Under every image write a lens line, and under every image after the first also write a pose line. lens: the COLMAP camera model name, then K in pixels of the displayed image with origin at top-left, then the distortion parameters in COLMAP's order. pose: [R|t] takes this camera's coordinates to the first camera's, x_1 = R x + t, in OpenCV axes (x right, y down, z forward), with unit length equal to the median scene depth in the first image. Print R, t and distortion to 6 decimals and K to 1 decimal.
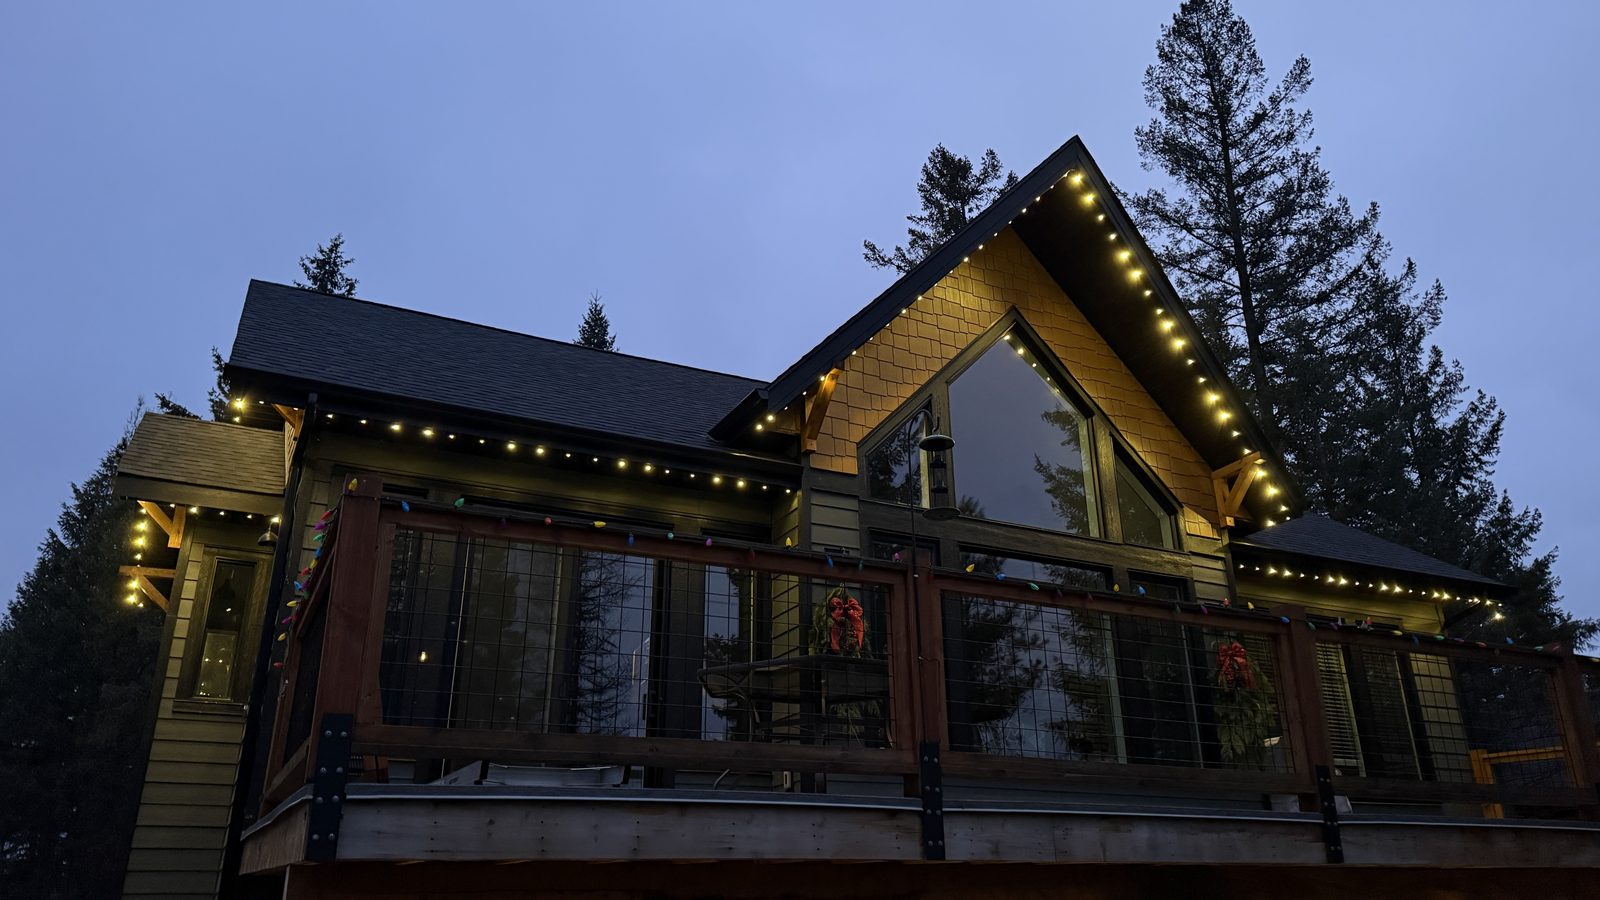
lens RADIAL K [[1106.1, 0, 800.0], [0, 1106.1, 450.0], [0, 0, 1]] dist [0.068251, -0.001346]
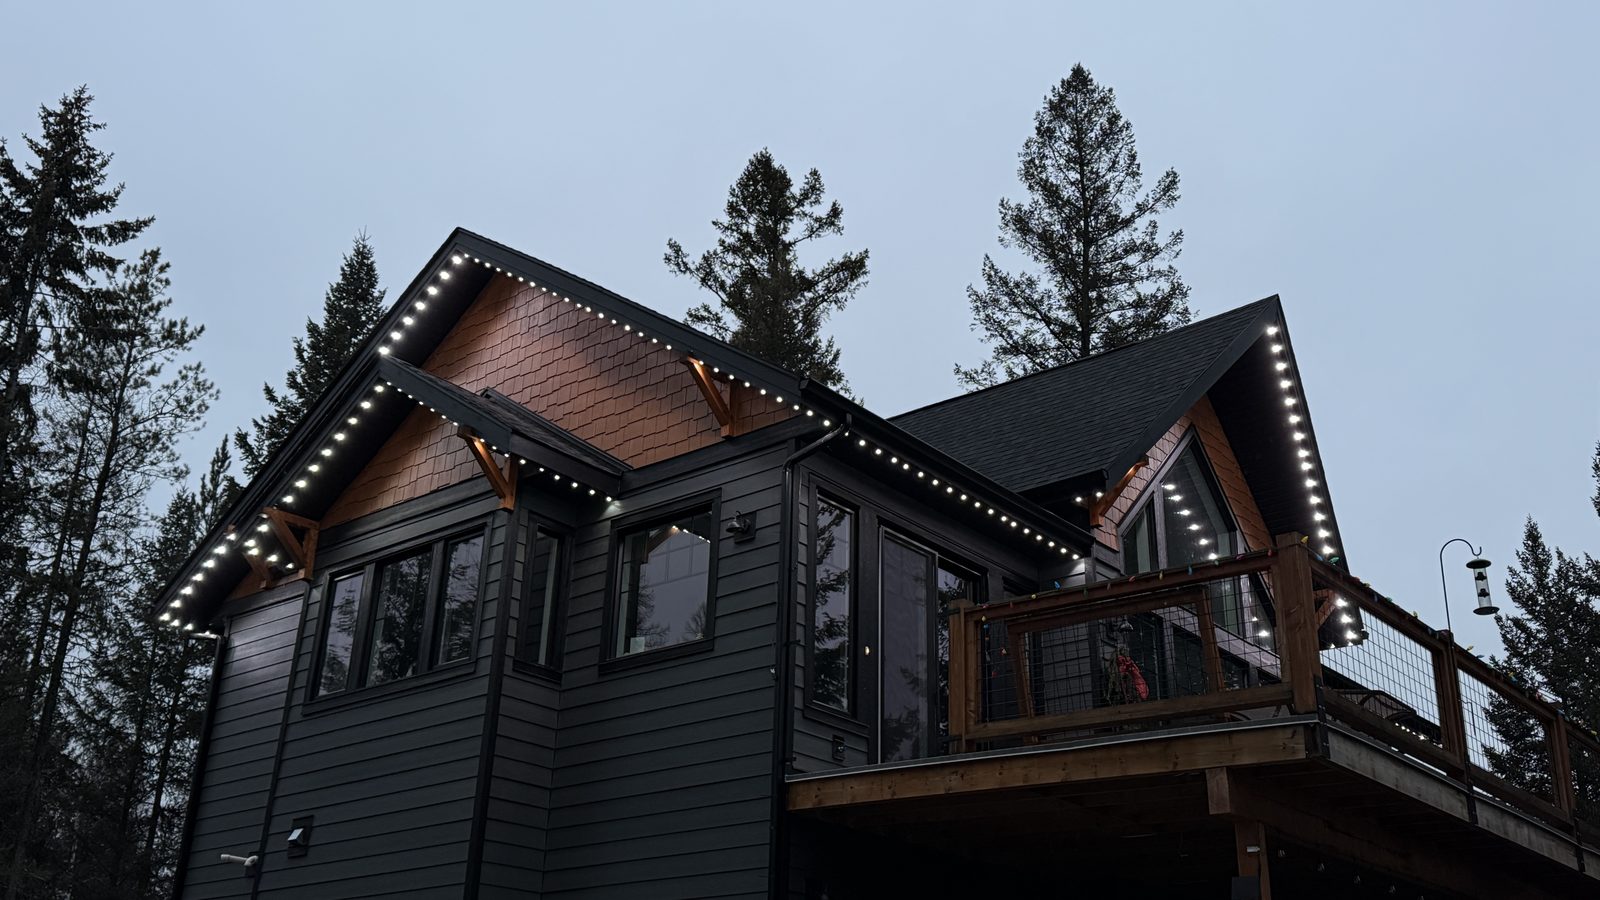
lens RADIAL K [[1473.0, 0, 800.0], [0, 1473.0, 450.0], [0, 0, 1]] dist [0.345101, -0.000231]
pose [[0.921630, 0.185921, 0.340635, -0.250127], [-0.176295, 0.982550, -0.059295, 0.021237], [-0.345715, -0.005405, 0.938324, -0.114385]]
